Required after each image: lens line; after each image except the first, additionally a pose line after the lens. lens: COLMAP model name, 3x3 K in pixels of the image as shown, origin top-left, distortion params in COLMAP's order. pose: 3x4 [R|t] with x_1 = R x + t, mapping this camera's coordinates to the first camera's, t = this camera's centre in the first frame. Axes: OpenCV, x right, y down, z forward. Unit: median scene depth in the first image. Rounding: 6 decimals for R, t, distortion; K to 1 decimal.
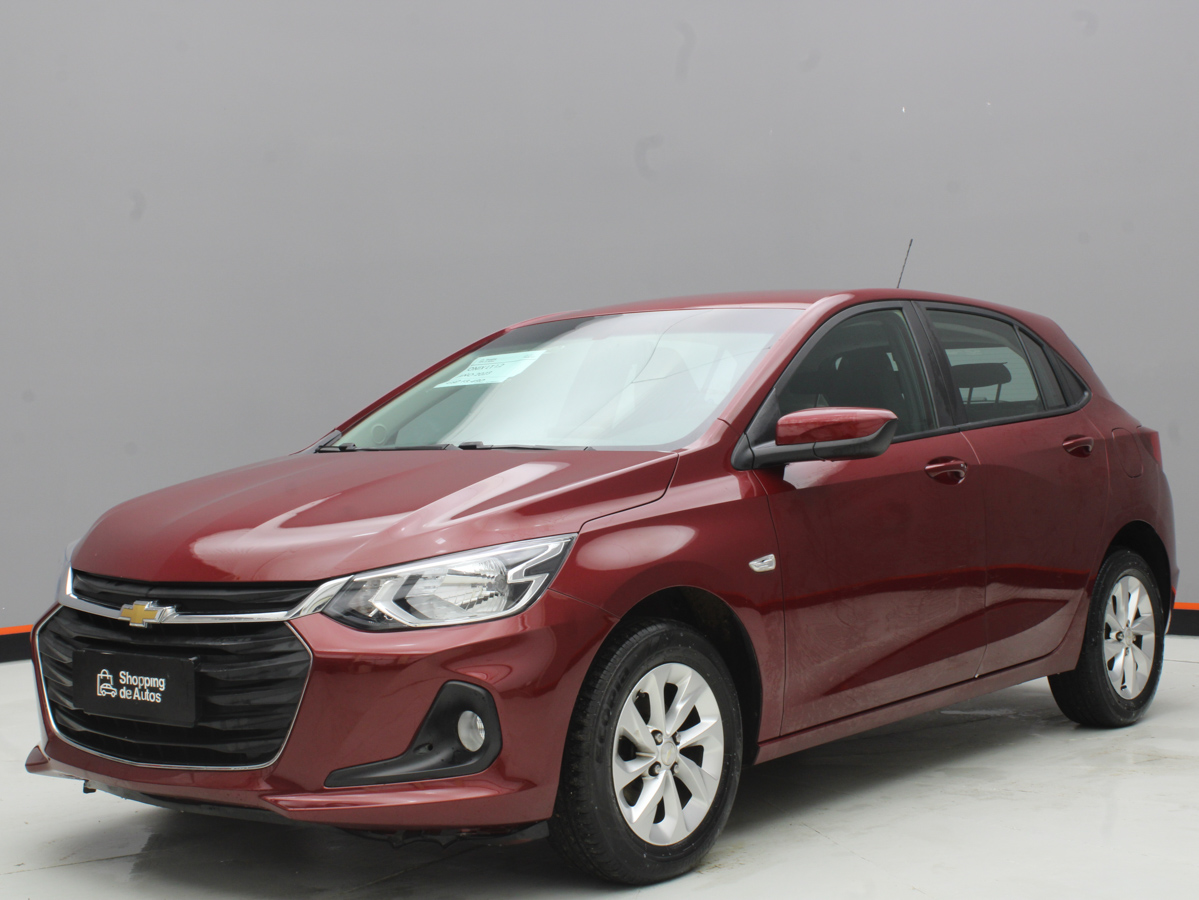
lens RADIAL K [[1811.6, 0, 599.5], [0, 1811.6, 450.0], [0, 0, 1]] dist [-0.020347, -0.039608]
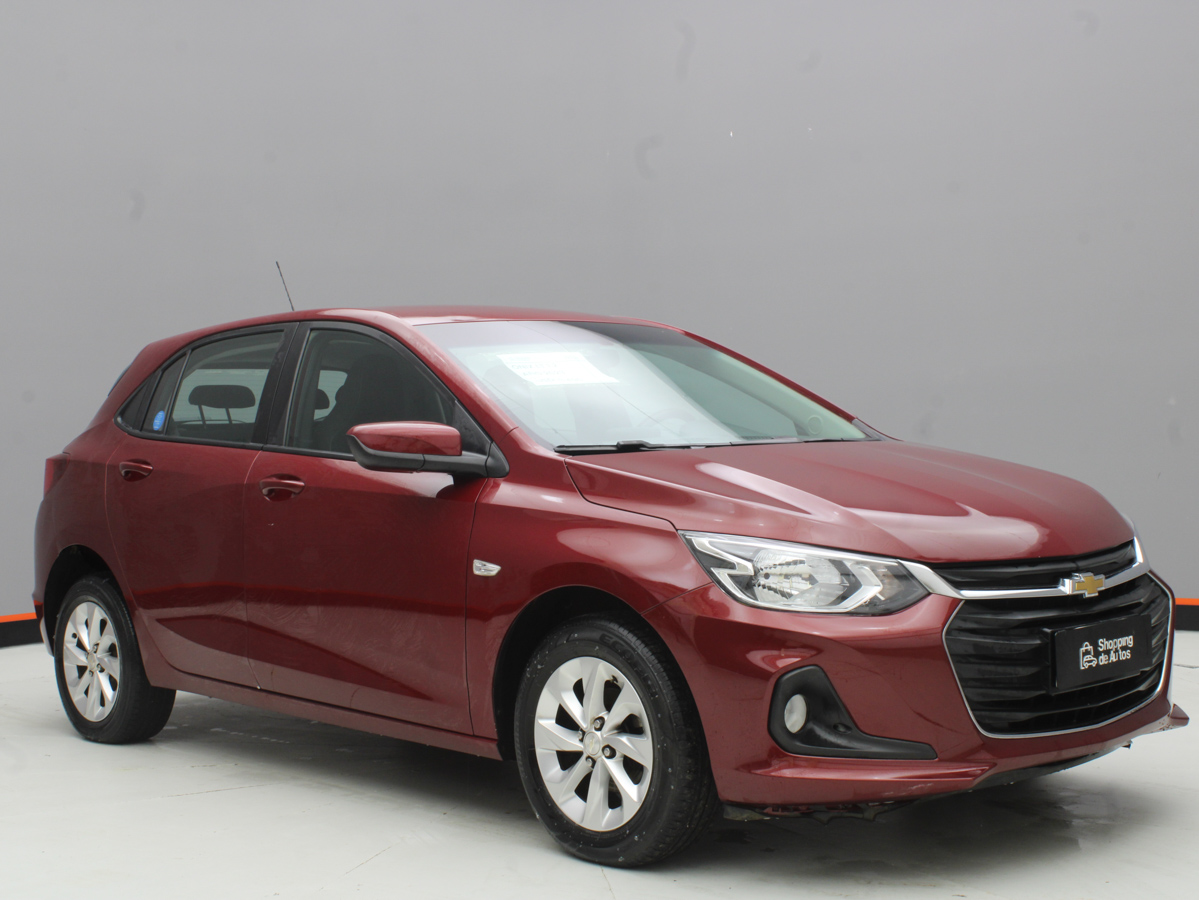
lens RADIAL K [[1713.1, 0, 599.5], [0, 1713.1, 450.0], [0, 0, 1]] dist [-0.031859, 0.028990]
pose [[0.136921, 0.004347, 0.990572, -1.314986], [0.035449, 0.999328, -0.009286, 0.010678], [-0.989947, 0.036386, 0.136675, 1.167009]]
